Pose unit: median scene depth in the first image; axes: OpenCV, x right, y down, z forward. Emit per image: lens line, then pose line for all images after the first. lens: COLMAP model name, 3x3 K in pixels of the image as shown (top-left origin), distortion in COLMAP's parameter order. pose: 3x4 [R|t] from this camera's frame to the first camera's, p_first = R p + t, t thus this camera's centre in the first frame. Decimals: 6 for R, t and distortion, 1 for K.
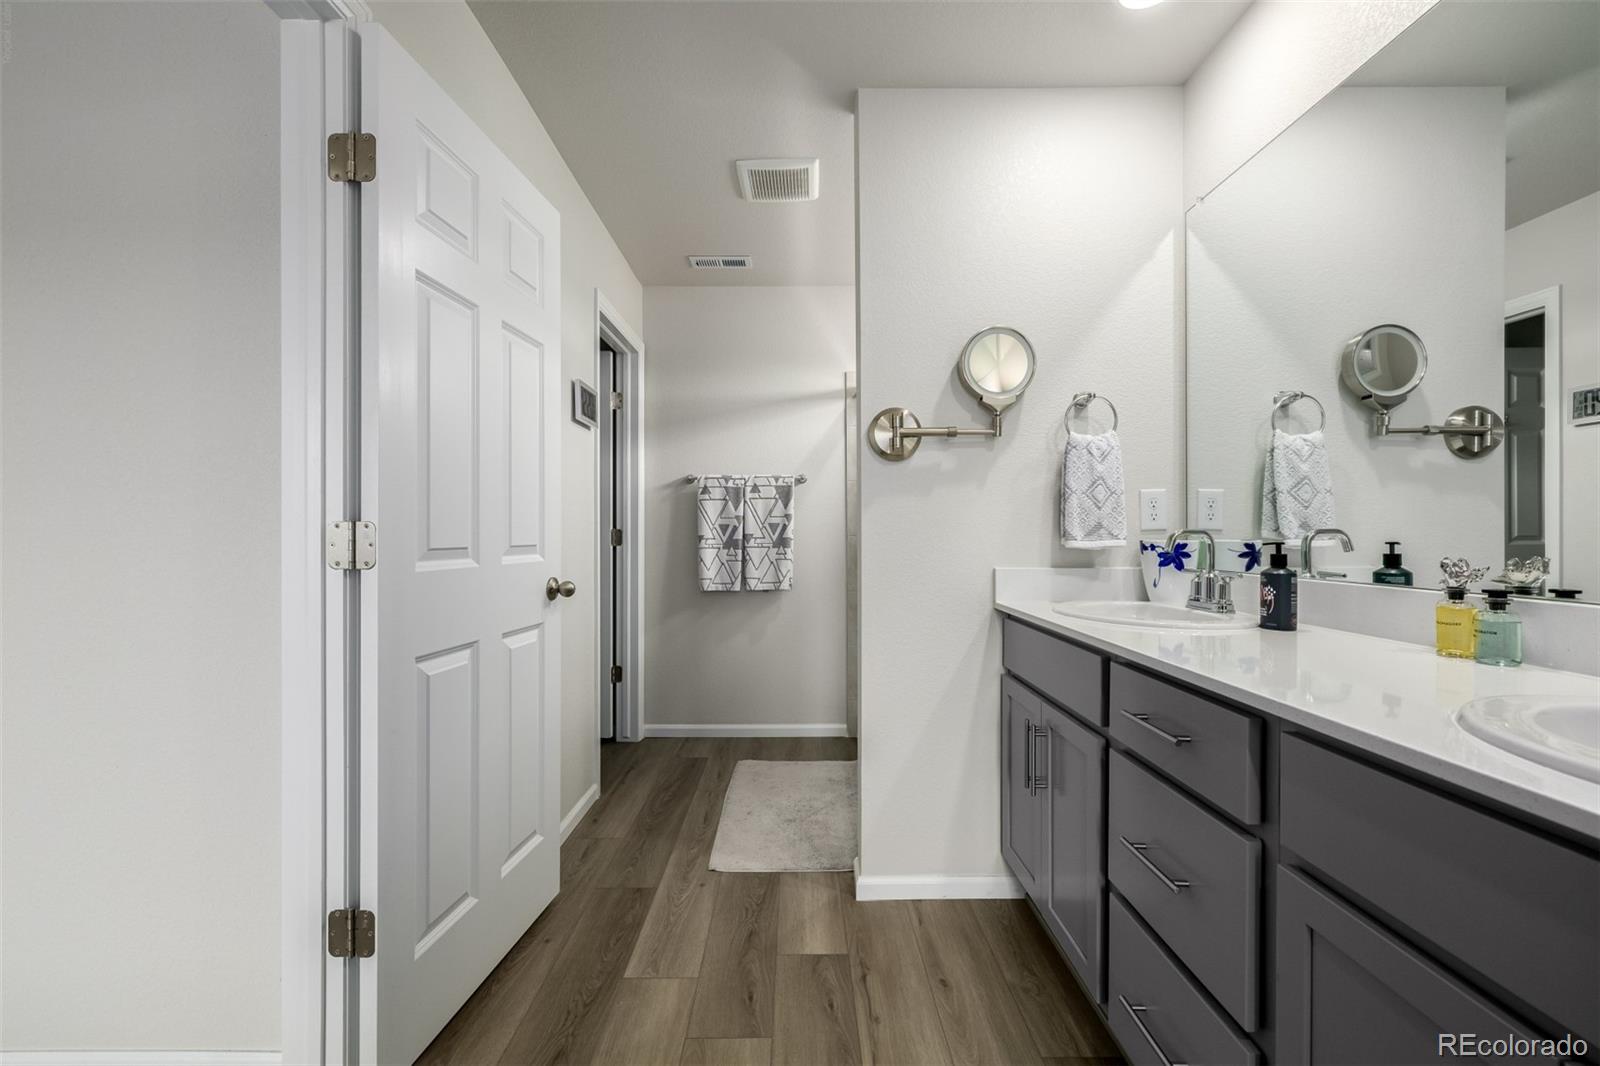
lens RADIAL K [[680.5, 0, 800.0], [0, 680.5, 532.4], [0, 0, 1]] dist [0.002331, -0.000274]
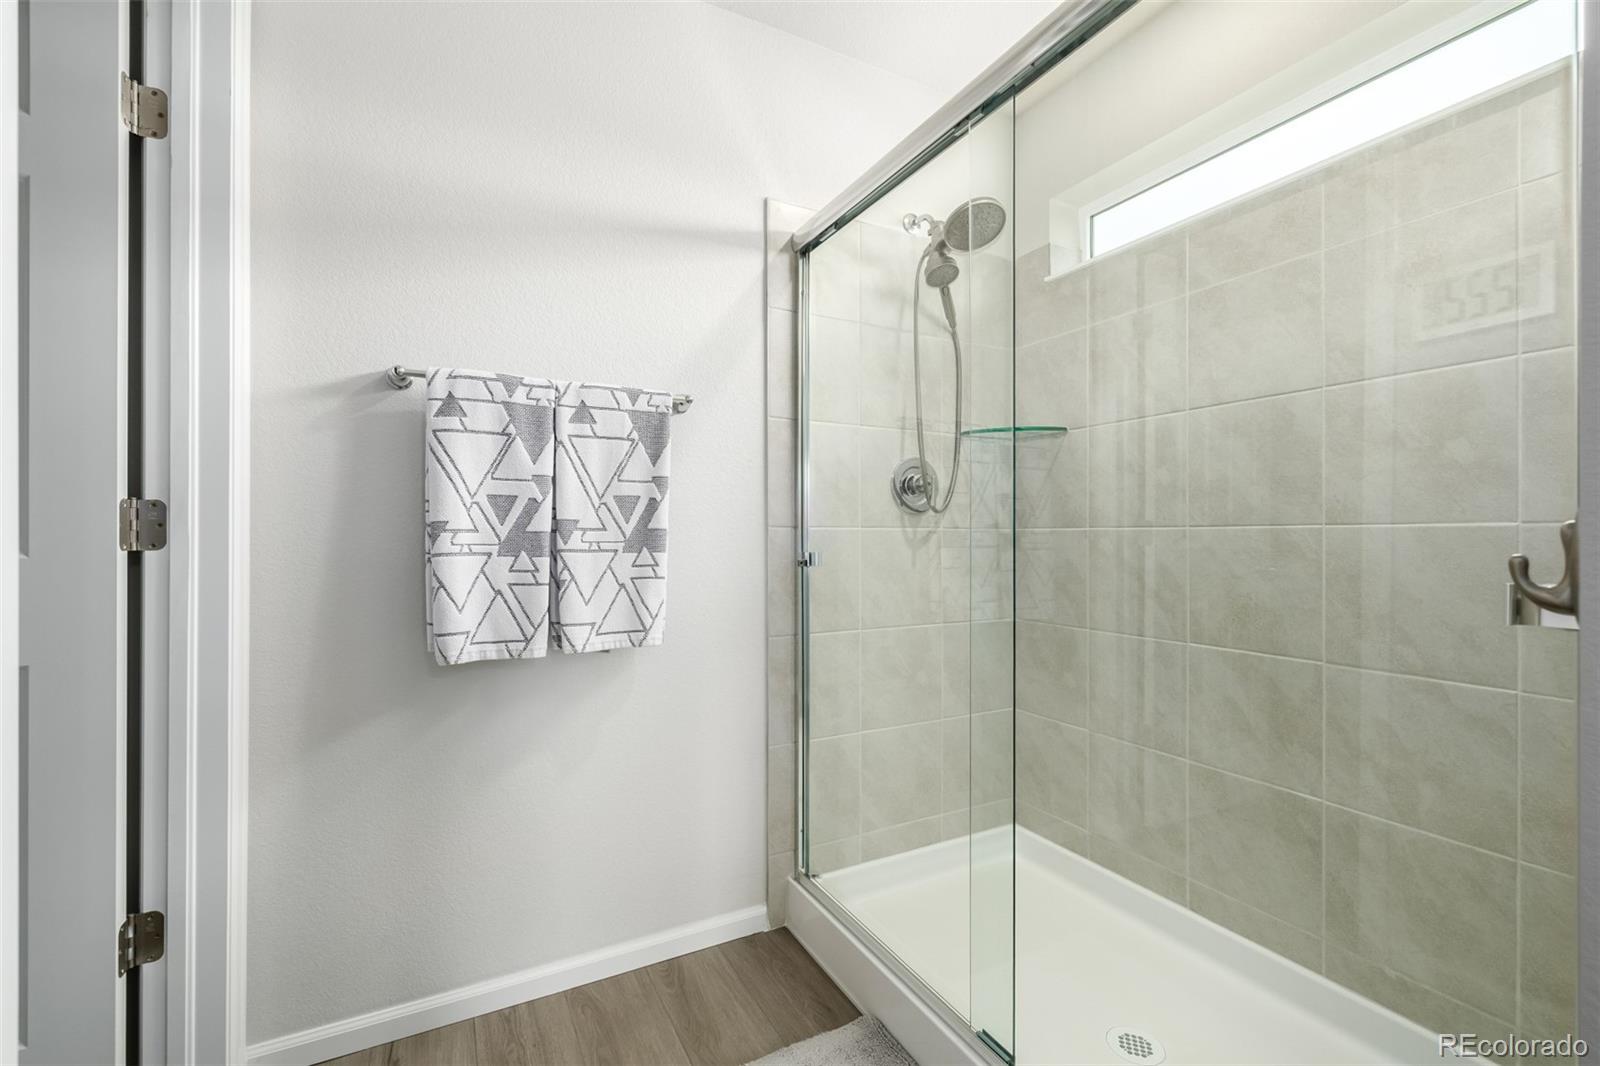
lens RADIAL K [[680.5, 0, 804.6], [0, 680.5, 539.3], [0, 0, 1]] dist [0.002331, -0.000274]
pose [[0.872620, -0.001140, 0.488399, -0.152676], [0.004622, 0.999972, -0.005924, 0.017560], [-0.488378, 0.007427, 0.872601, 0.560774]]
